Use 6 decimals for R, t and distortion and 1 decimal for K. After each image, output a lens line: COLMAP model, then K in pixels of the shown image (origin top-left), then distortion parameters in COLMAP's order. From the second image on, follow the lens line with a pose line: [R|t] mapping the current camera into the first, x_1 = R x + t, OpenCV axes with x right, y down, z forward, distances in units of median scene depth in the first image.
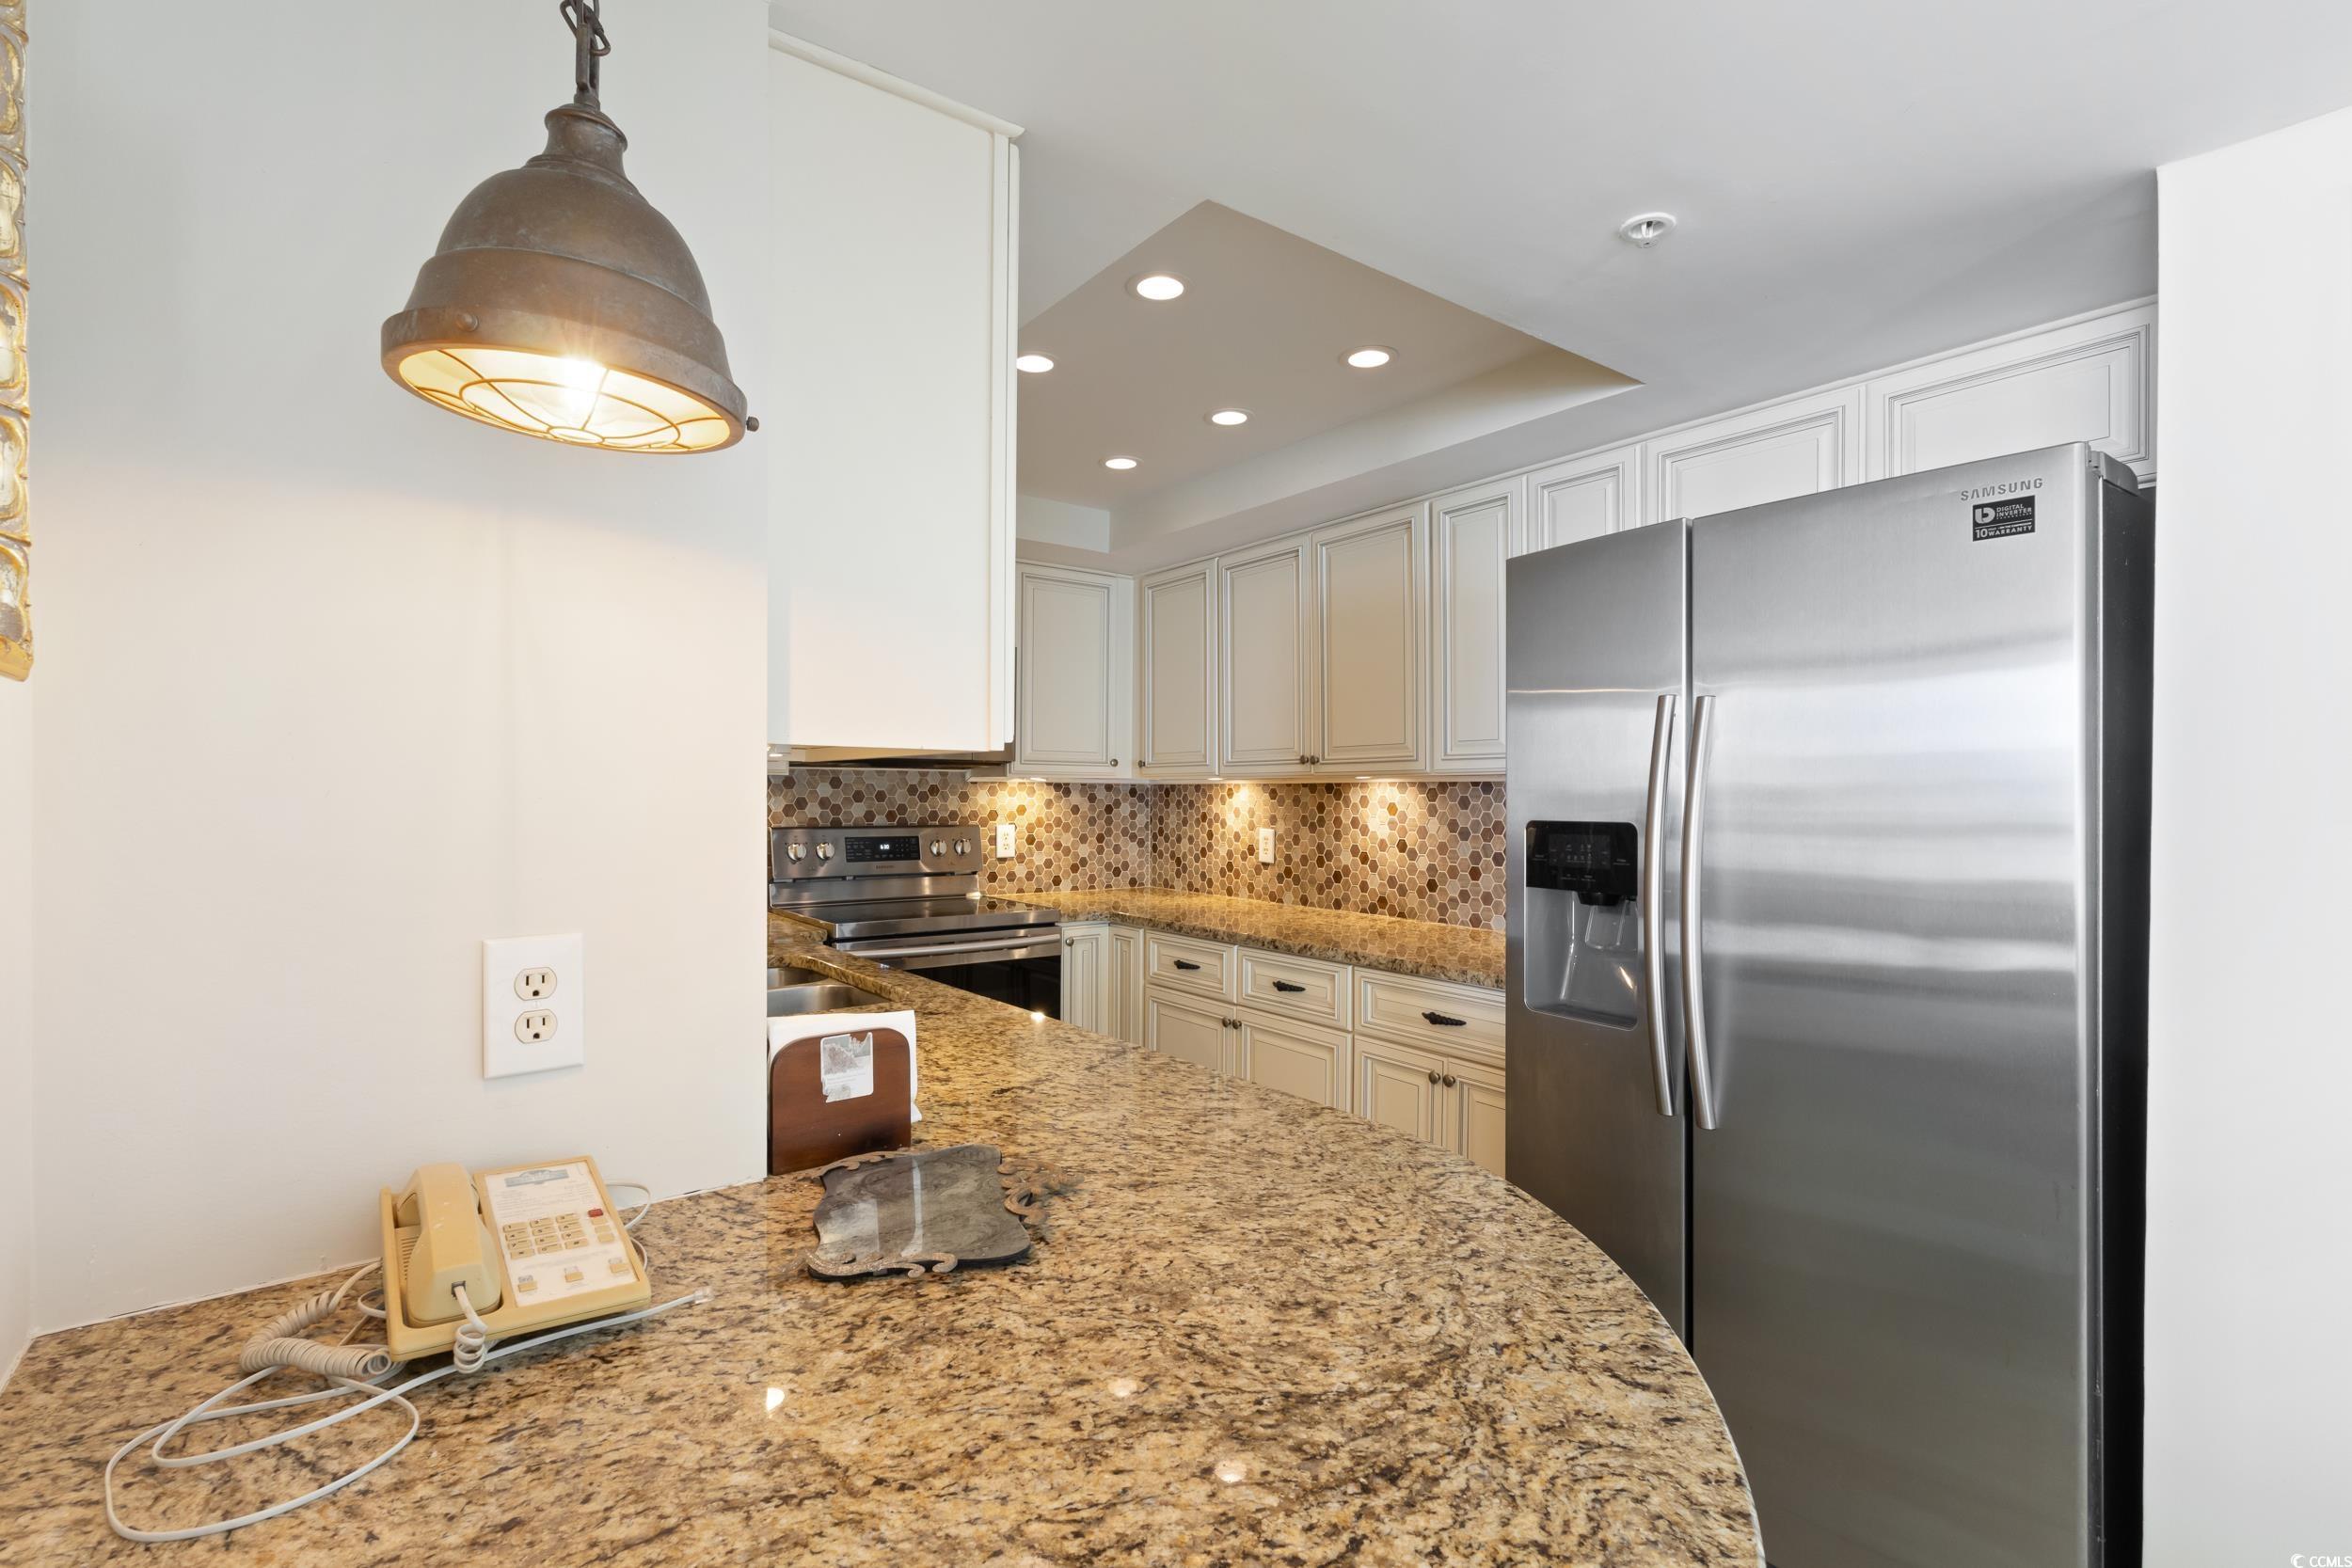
lens RADIAL K [[1093.3, 0, 1175.1], [0, 1093.3, 795.0], [0, 0, 1]] dist [0.002251, 0.000893]
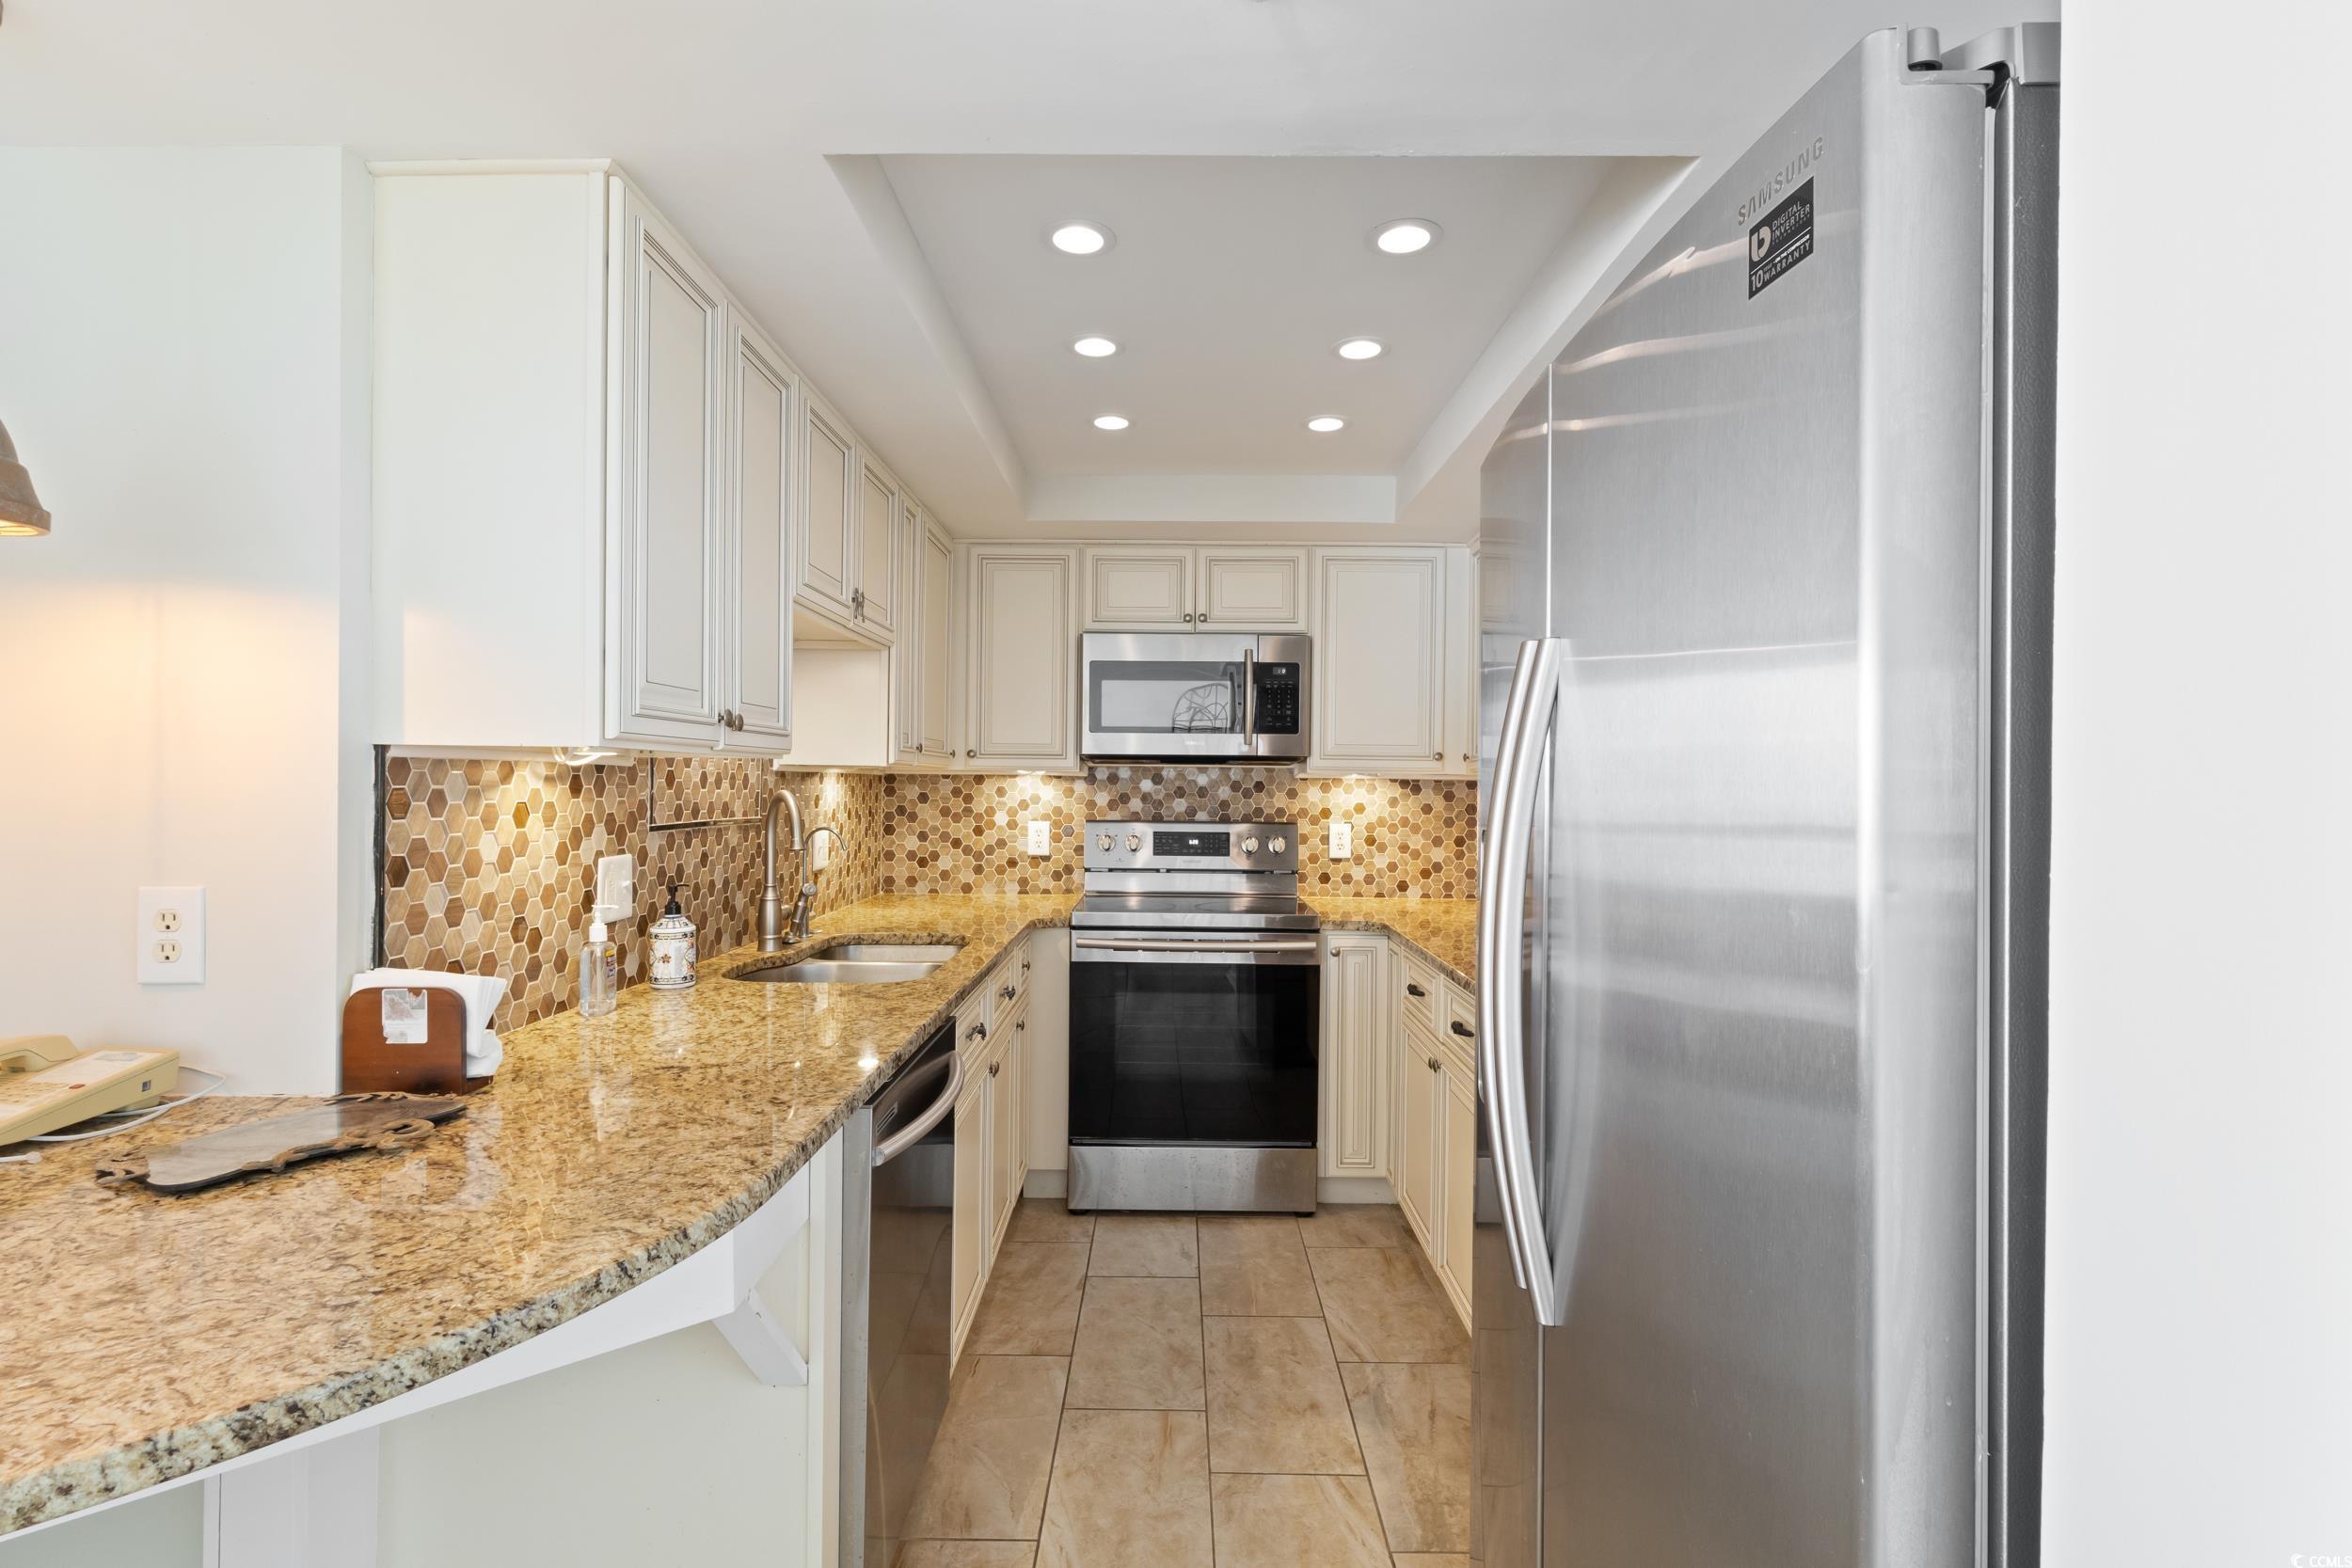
lens RADIAL K [[1093.3, 0, 1167.2], [0, 1093.3, 789.6], [0, 0, 1]] dist [0.002251, 0.000893]
pose [[0.793783, 0.005053, -0.608180, 0.356193], [-0.007040, 0.999975, -0.000881, -0.000431], [0.608160, 0.004981, 0.793799, 0.186058]]
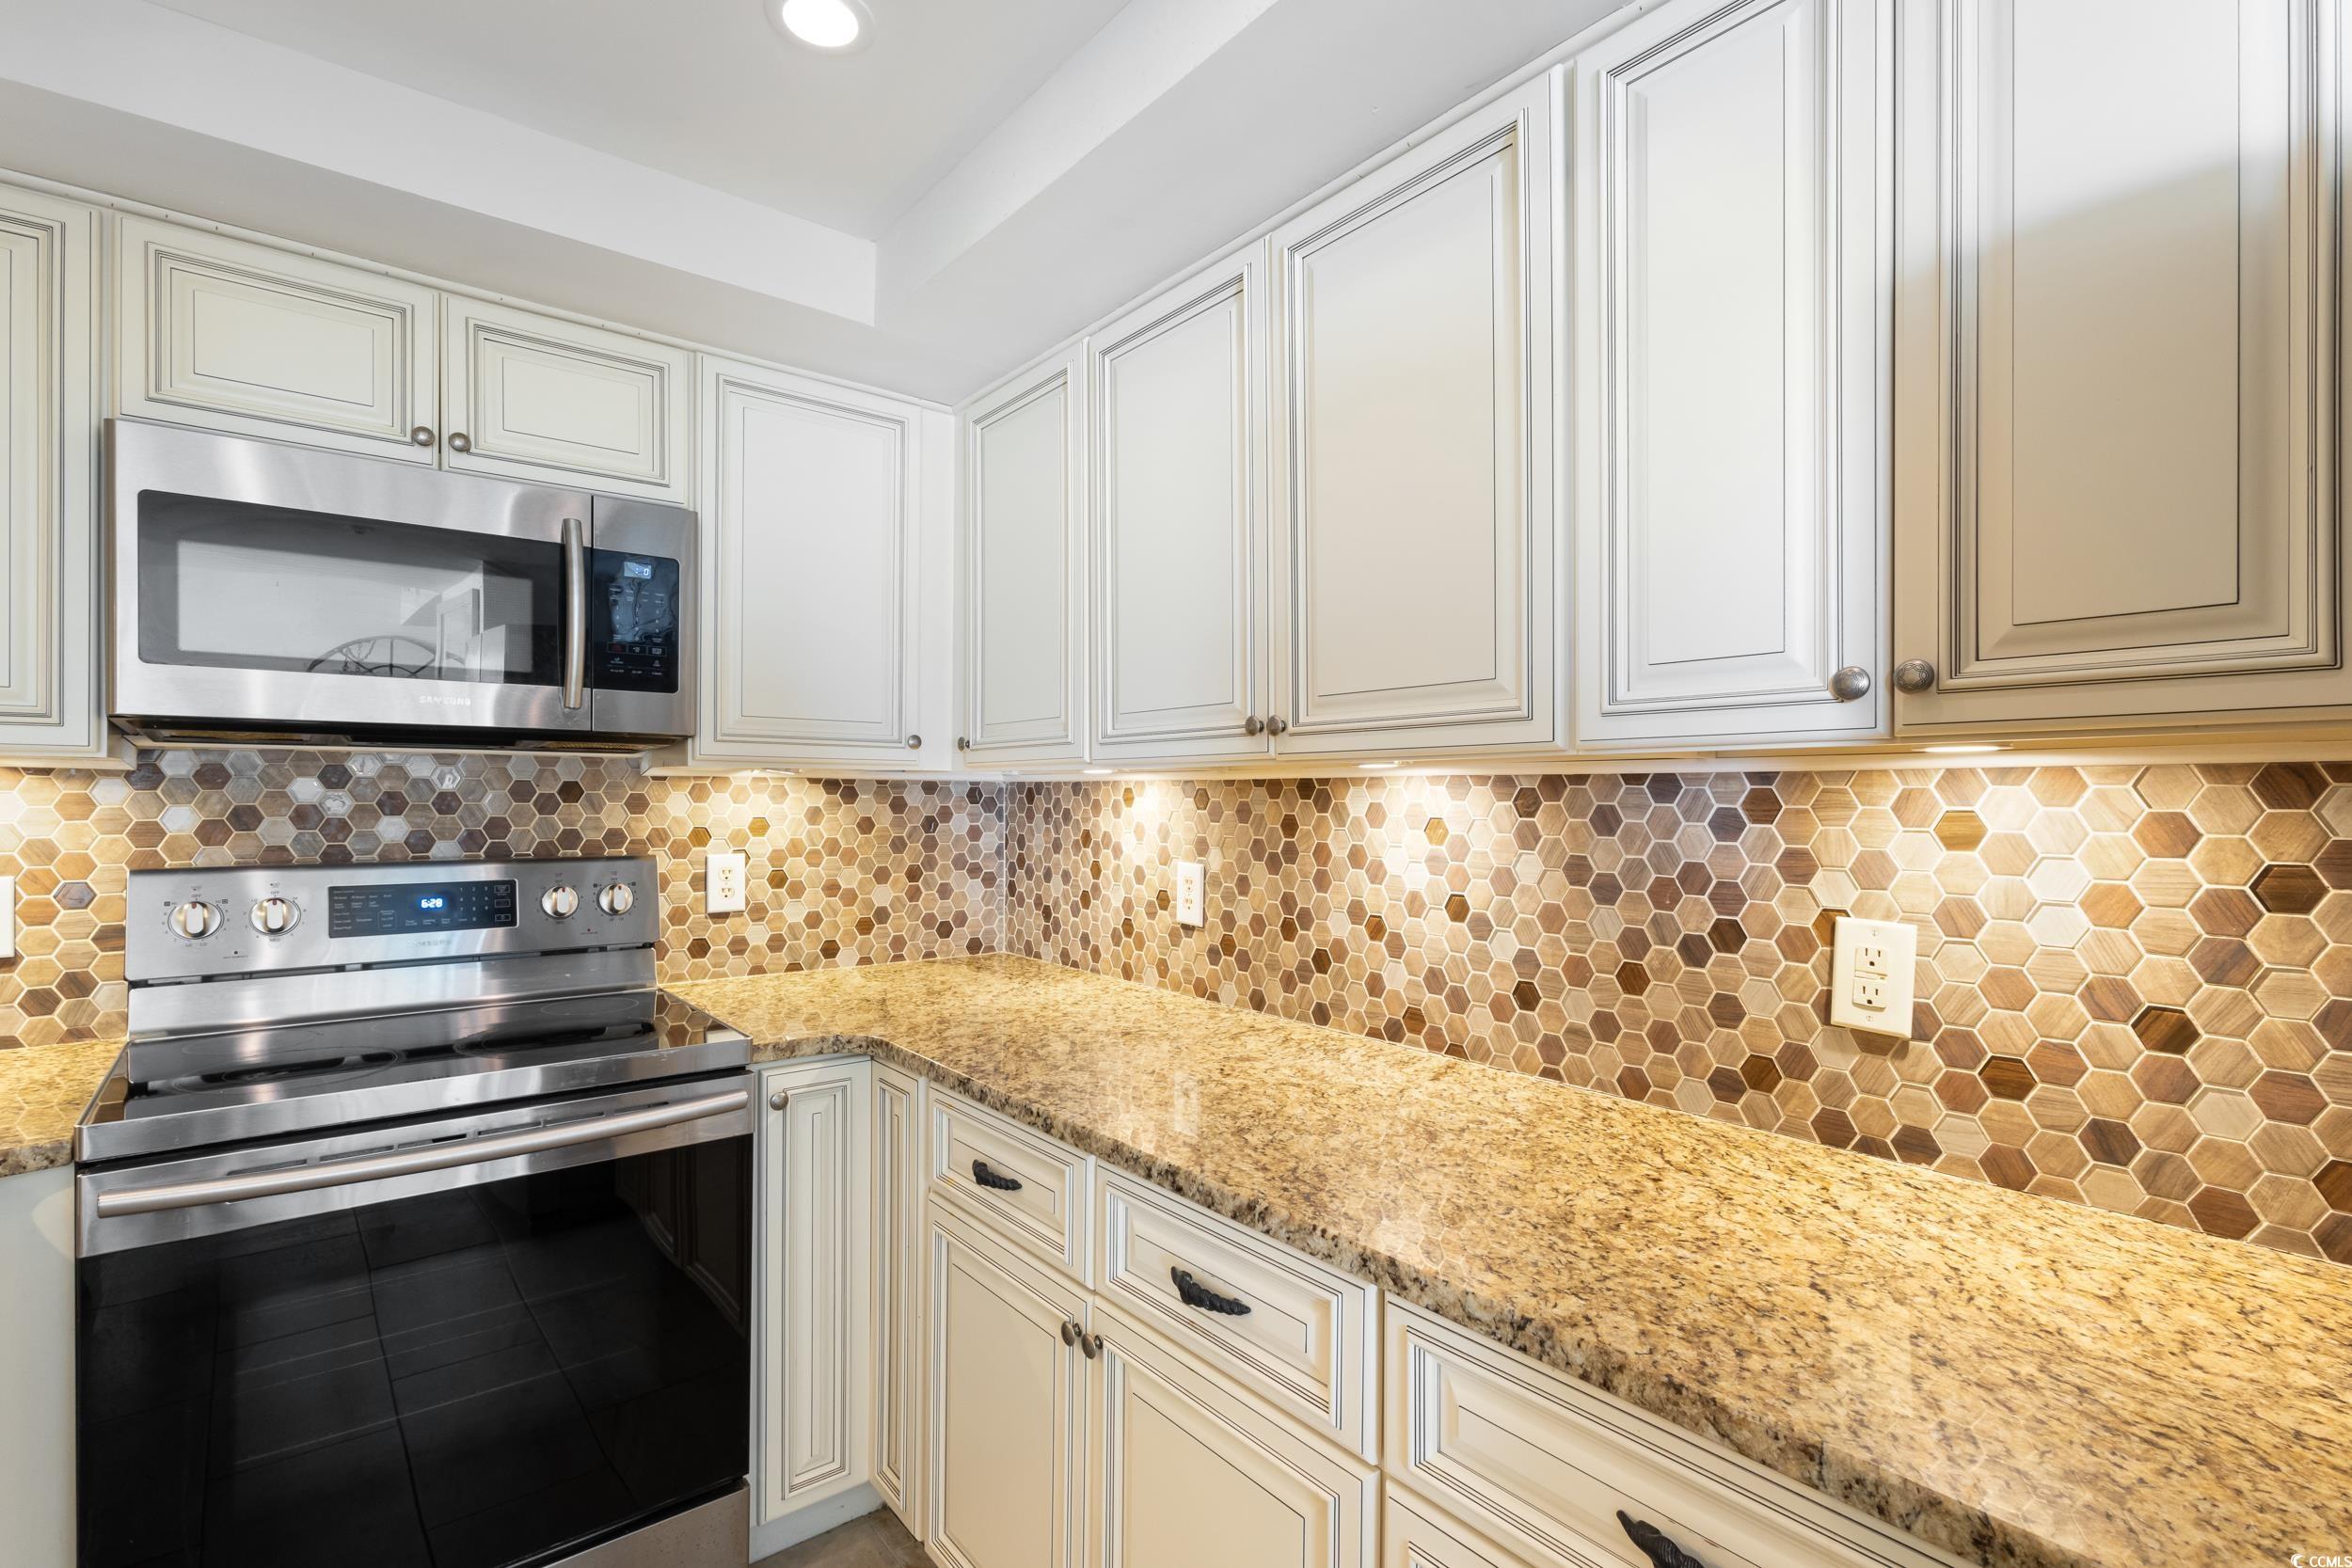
lens RADIAL K [[1093.3, 0, 1171.6], [0, 1093.3, 799.9], [0, 0, 1]] dist [0.002251, 0.000893]
pose [[0.999589, 0.000630, 0.028667, 0.066595], [-0.000736, 0.999993, 0.003698, -0.002780], [-0.028665, -0.003717, 0.999582, 0.513912]]
